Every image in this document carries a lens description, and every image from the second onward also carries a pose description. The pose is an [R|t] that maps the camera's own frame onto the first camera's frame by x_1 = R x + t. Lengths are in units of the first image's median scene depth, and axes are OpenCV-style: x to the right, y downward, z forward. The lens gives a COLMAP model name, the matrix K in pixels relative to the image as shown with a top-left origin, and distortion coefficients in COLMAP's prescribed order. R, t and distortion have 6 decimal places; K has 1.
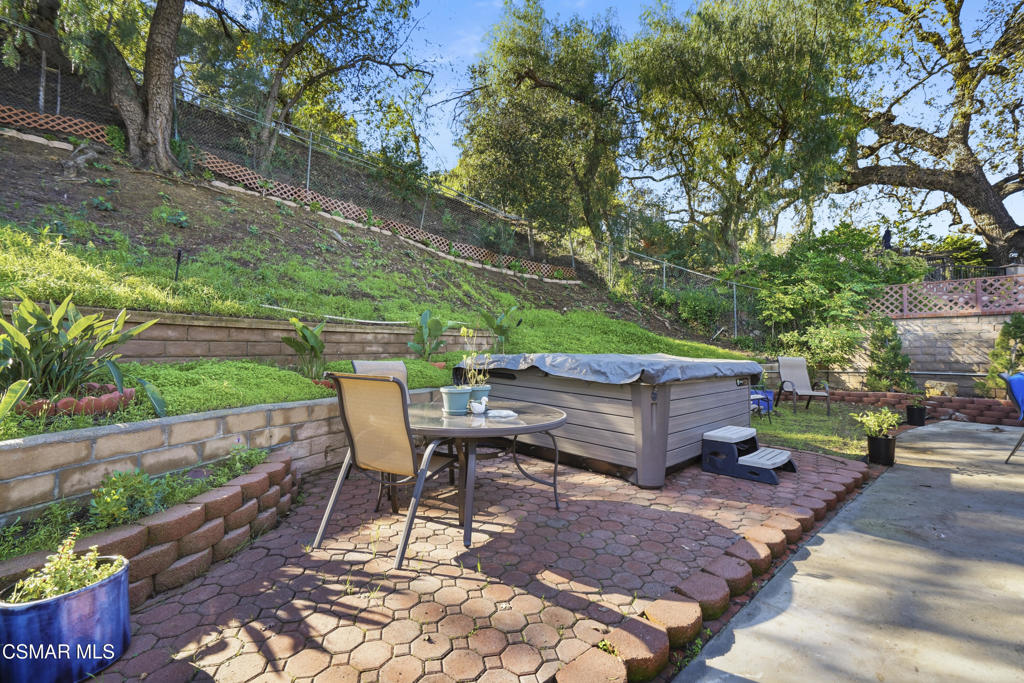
lens RADIAL K [[469.1, 0, 516.1], [0, 469.1, 343.7], [0, 0, 1]] dist [-0.002885, 0.000130]
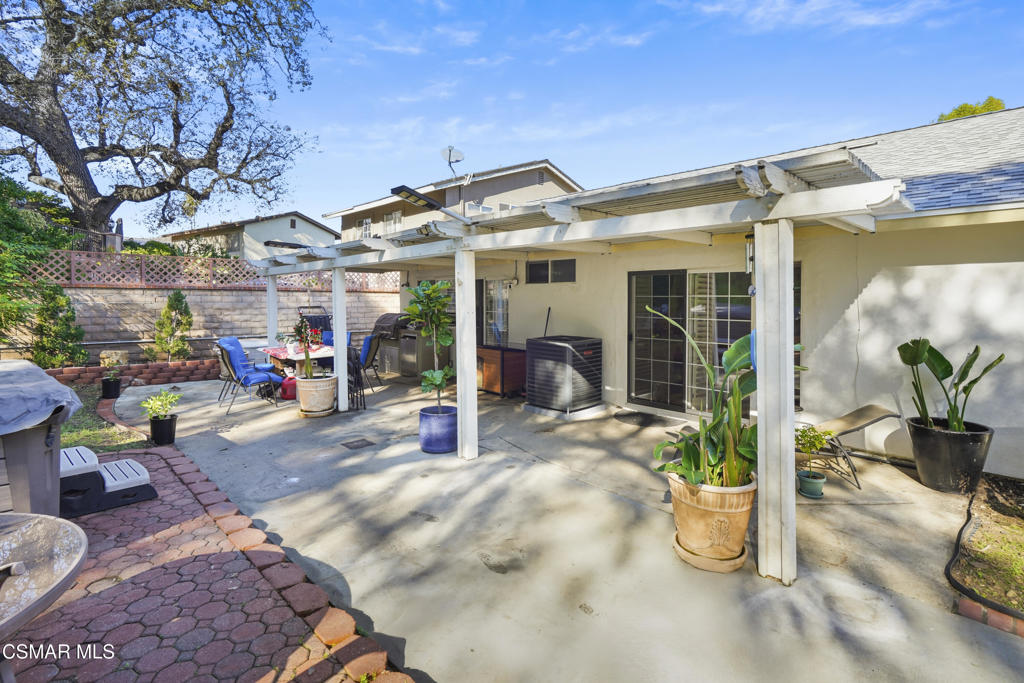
lens RADIAL K [[479.5, 0, 516.7], [0, 479.5, 330.6], [0, 0, 1]] dist [-0.002188, 0.000060]
pose [[-0.031684, -0.061479, 0.997605, -0.174322], [-0.016878, 0.997997, 0.060967, -0.043181], [-0.999355, -0.014906, -0.032658, 0.146603]]
